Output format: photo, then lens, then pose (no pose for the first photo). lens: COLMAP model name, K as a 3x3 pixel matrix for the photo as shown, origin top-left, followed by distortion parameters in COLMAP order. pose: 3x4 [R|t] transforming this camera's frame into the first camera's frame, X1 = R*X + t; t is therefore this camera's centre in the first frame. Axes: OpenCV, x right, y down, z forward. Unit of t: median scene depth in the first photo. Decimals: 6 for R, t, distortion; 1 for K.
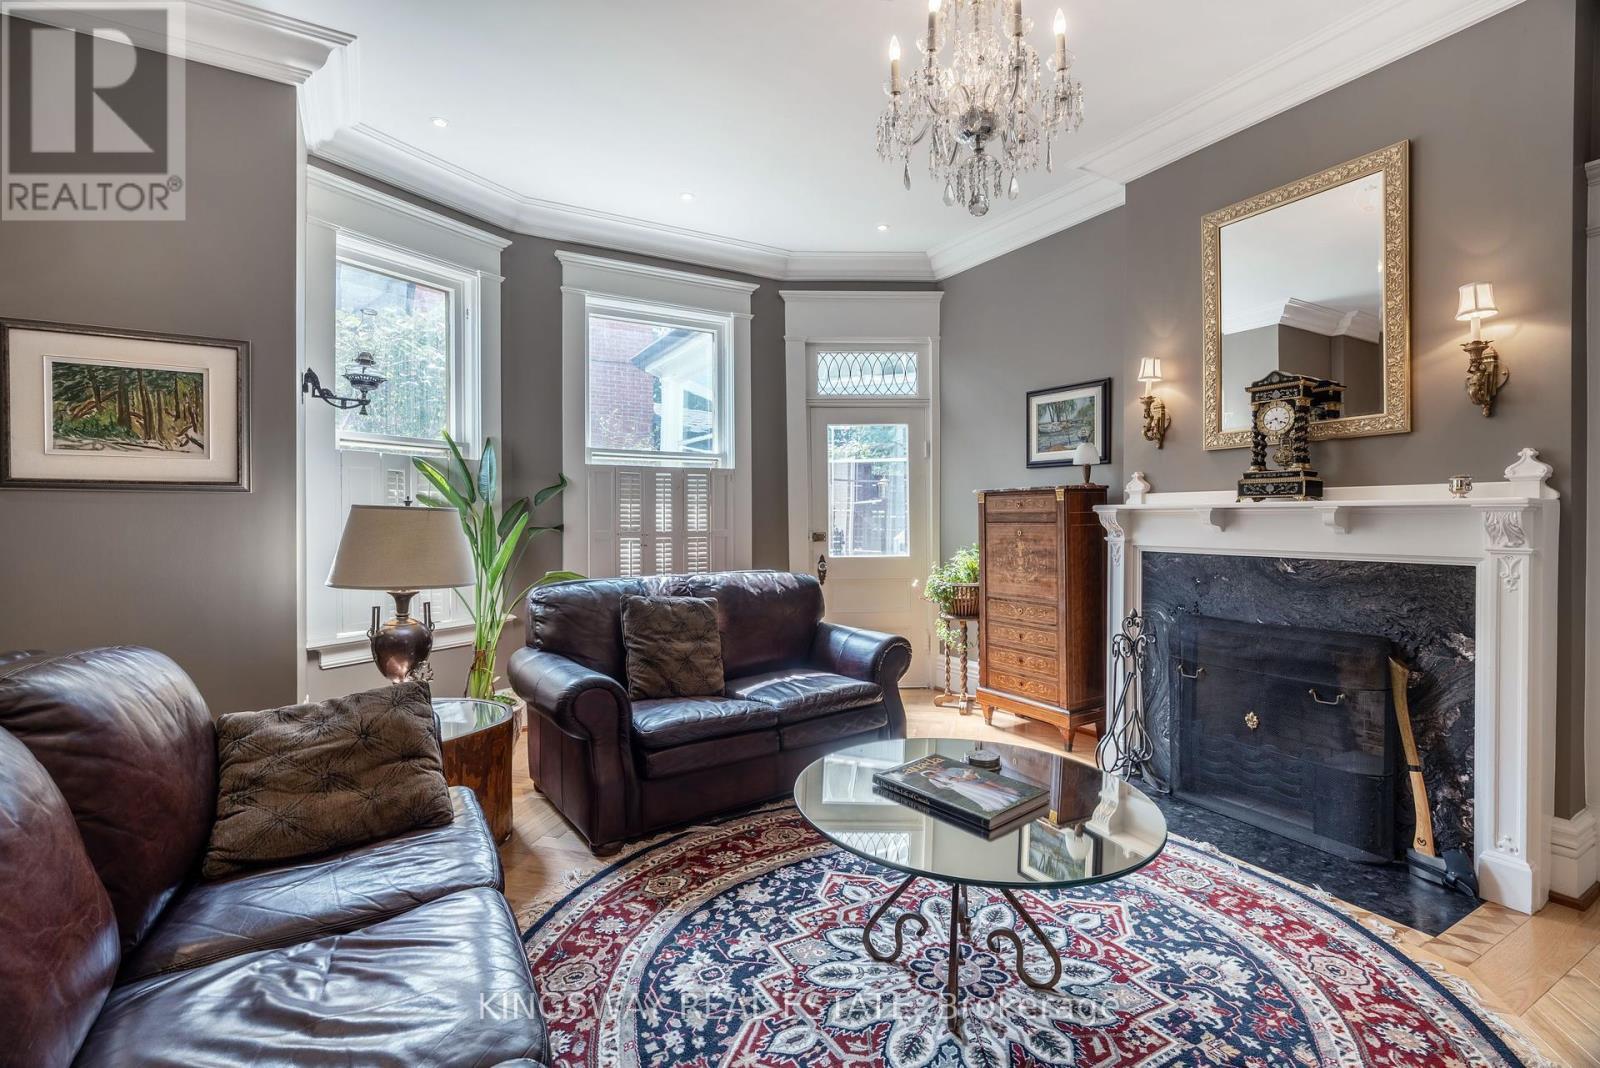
lens RADIAL K [[717.6, 0, 784.4], [0, 717.6, 522.0], [0, 0, 1]] dist [-0.018953, 0.009561]
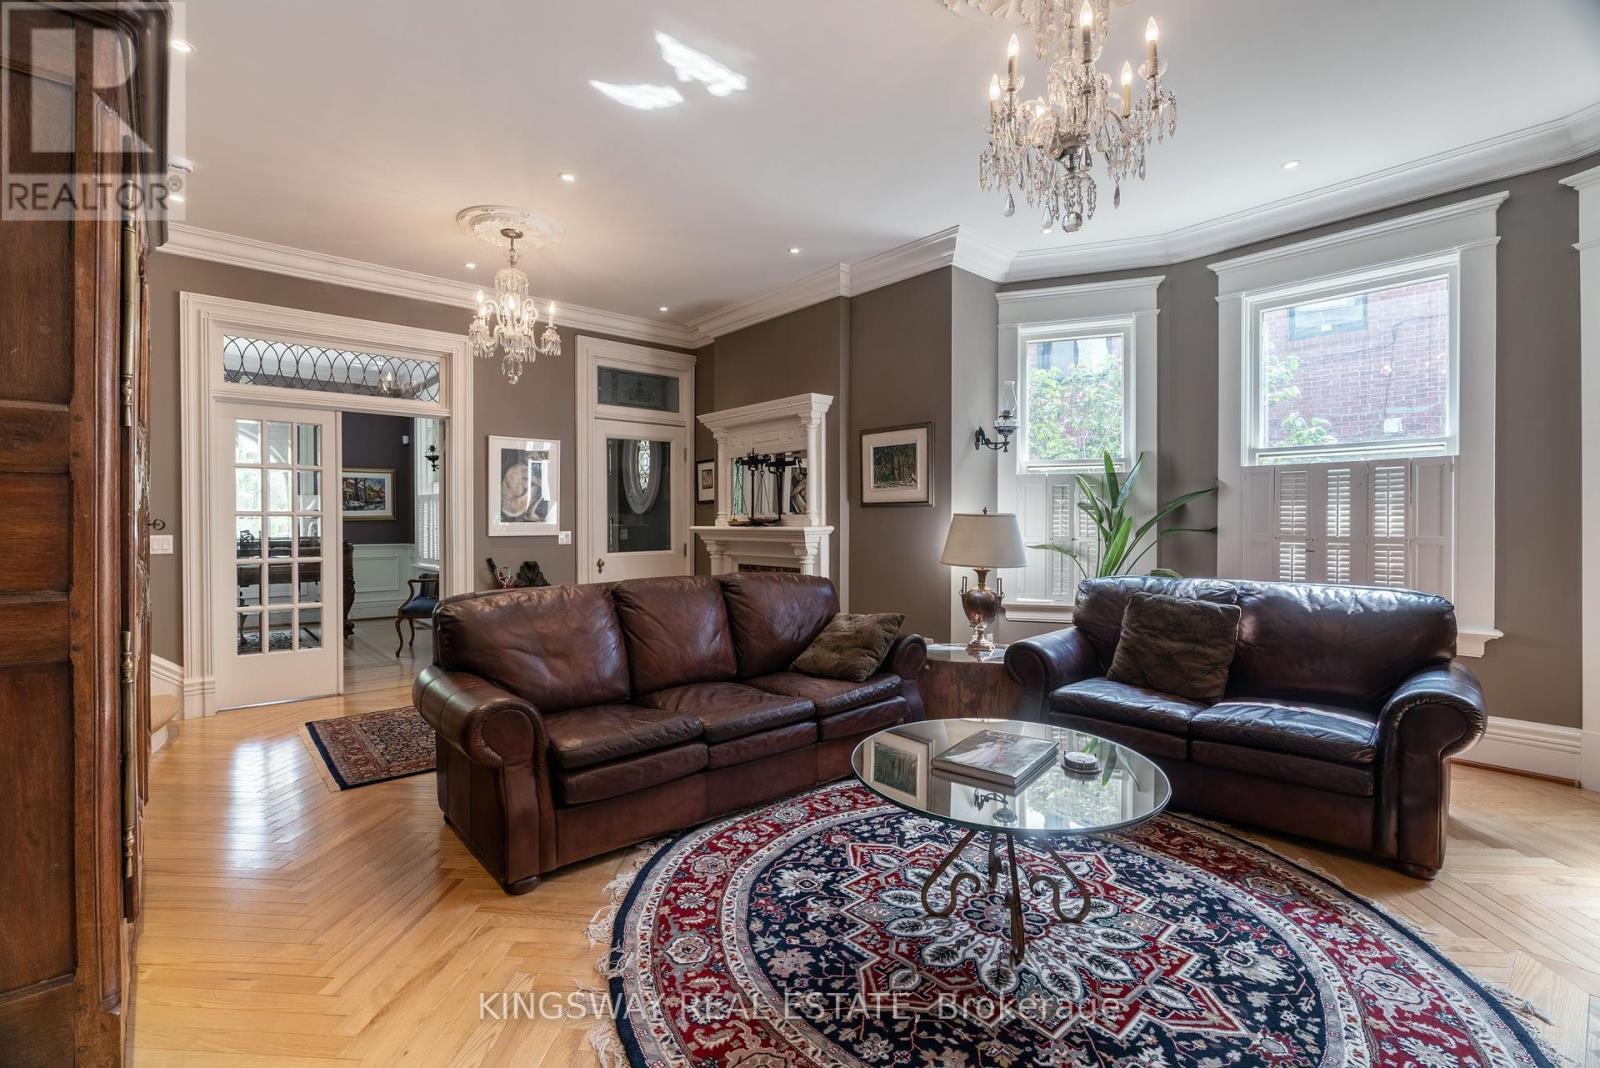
lens RADIAL K [[717.6, 0, 784.4], [0, 717.6, 522.0], [0, 0, 1]] dist [-0.018953, 0.009561]
pose [[0.185572, 0.005192, -0.982617, 0.803007], [-0.003999, 0.999982, 0.004529, -0.008012], [0.982622, 0.003089, 0.185590, 0.264907]]
